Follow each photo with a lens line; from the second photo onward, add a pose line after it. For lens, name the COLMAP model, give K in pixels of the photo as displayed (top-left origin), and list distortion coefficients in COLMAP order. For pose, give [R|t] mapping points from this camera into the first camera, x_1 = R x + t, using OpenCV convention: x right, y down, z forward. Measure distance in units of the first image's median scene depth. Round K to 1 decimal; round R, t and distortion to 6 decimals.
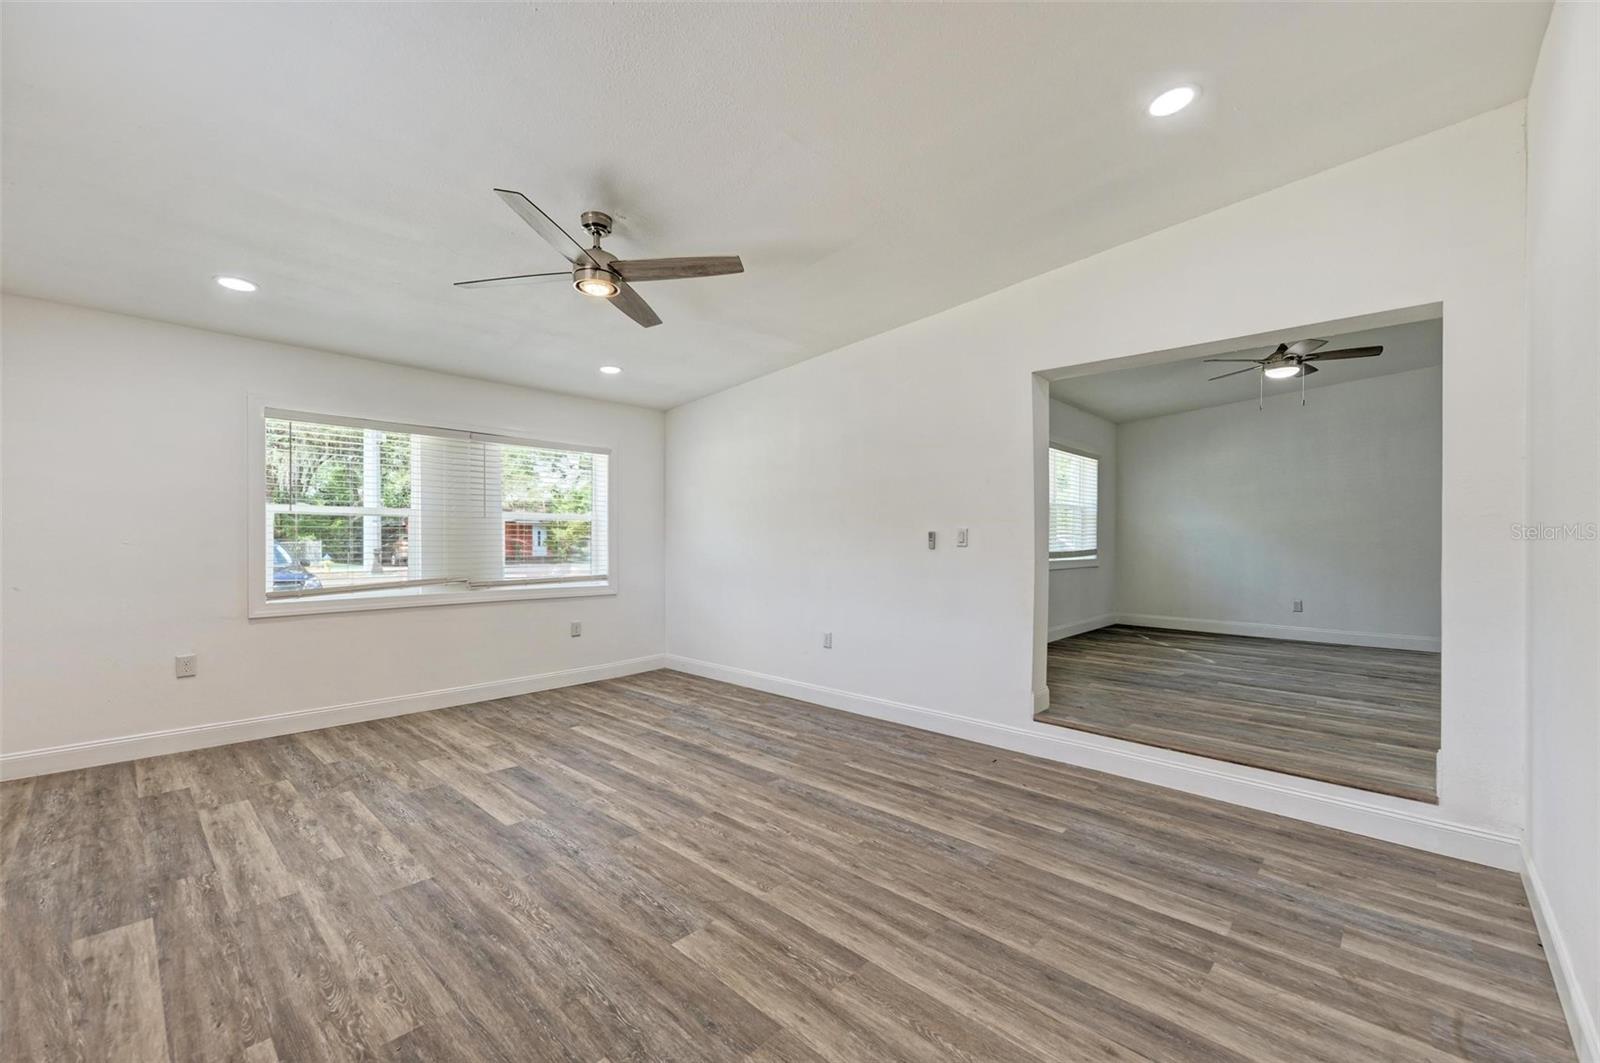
lens RADIAL K [[637.3, 0, 805.3], [0, 637.3, 540.0], [0, 0, 1]] dist [0.021438, -0.009997]
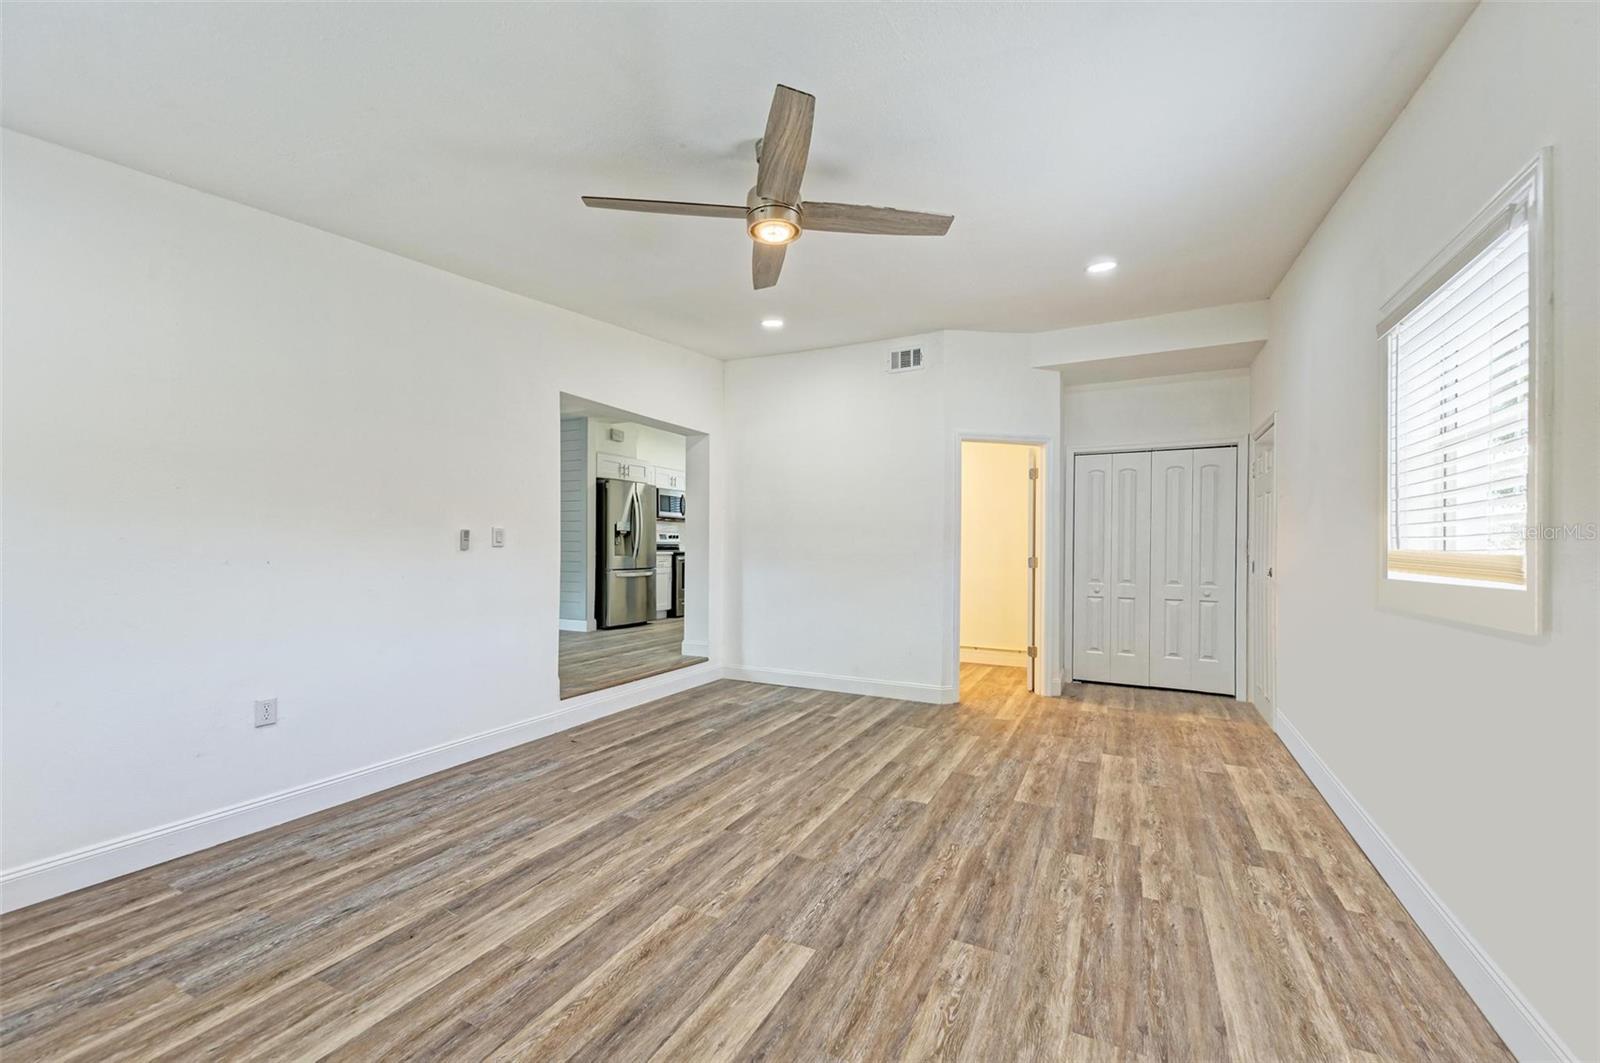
lens RADIAL K [[637.3, 0, 805.3], [0, 637.3, 540.0], [0, 0, 1]] dist [0.021438, -0.009997]
pose [[-0.277726, 0.000867, 0.960660, -1.115950], [-0.008010, 0.999963, -0.003218, 0.000185], [-0.960627, -0.008588, -0.277709, 1.188769]]
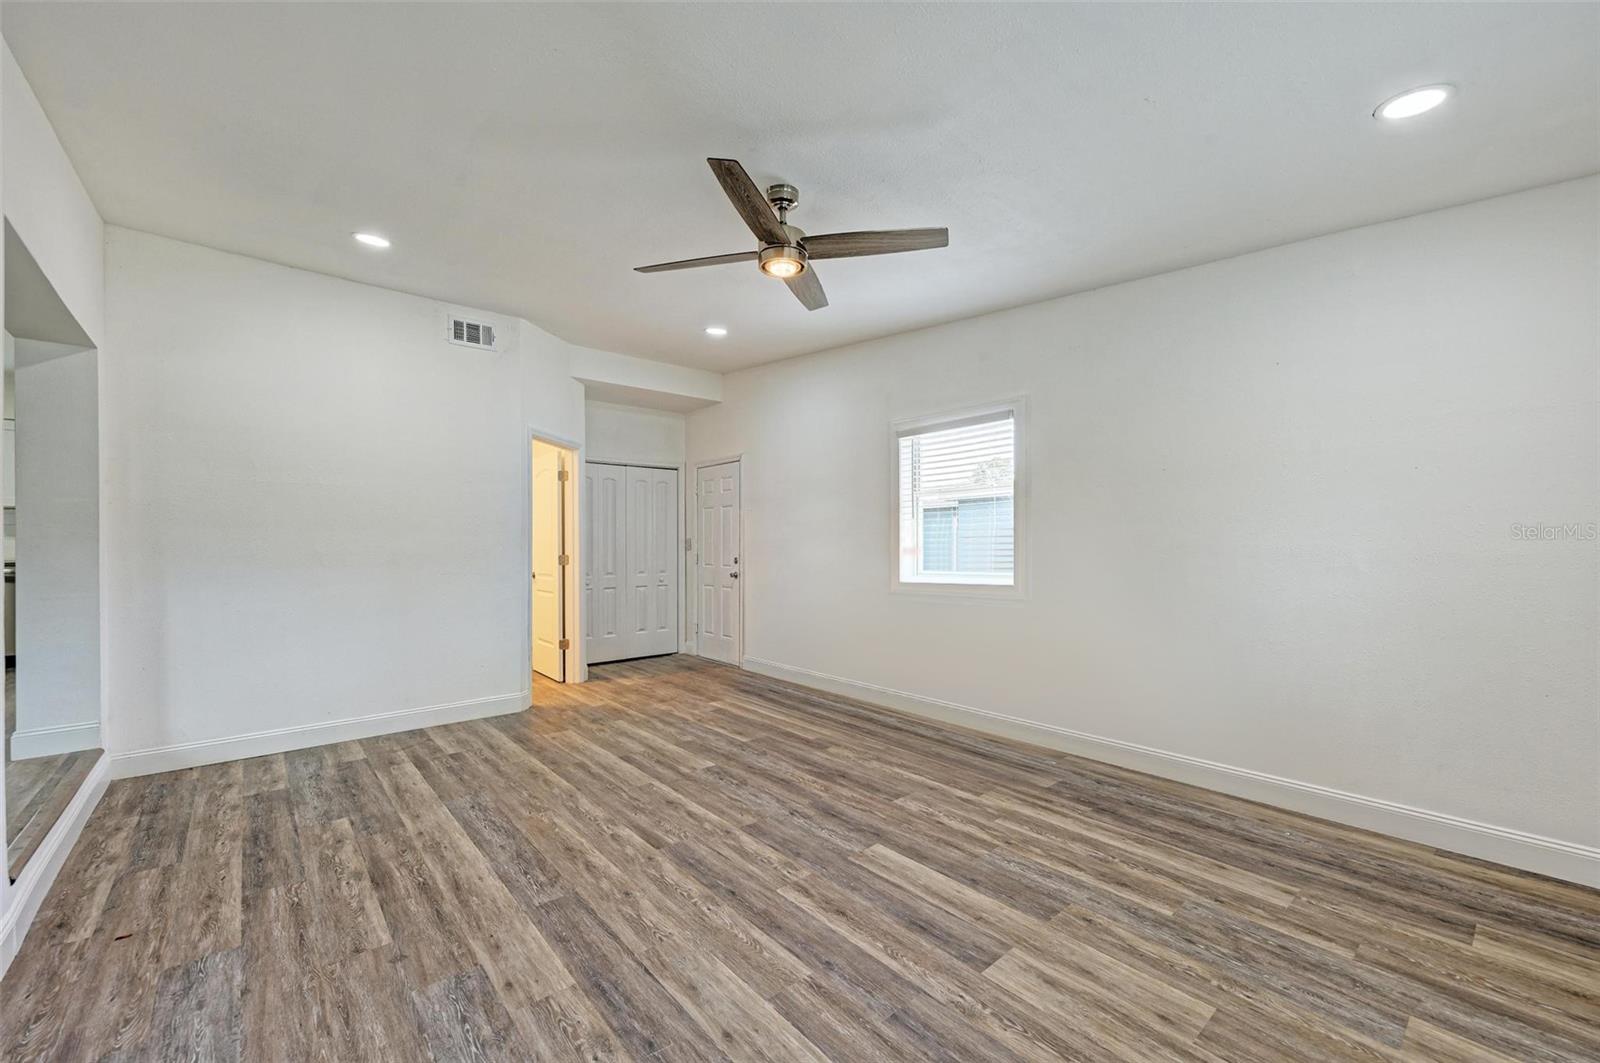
lens RADIAL K [[636.3, 0, 807.7], [0, 636.3, 539.7], [0, 0, 1]] dist [0.001542, -0.000027]
pose [[-0.994545, -0.000459, 0.104305, -0.451625], [-0.001150, 0.999978, -0.006558, 0.004816], [-0.104300, -0.006642, -0.994524, 1.912285]]
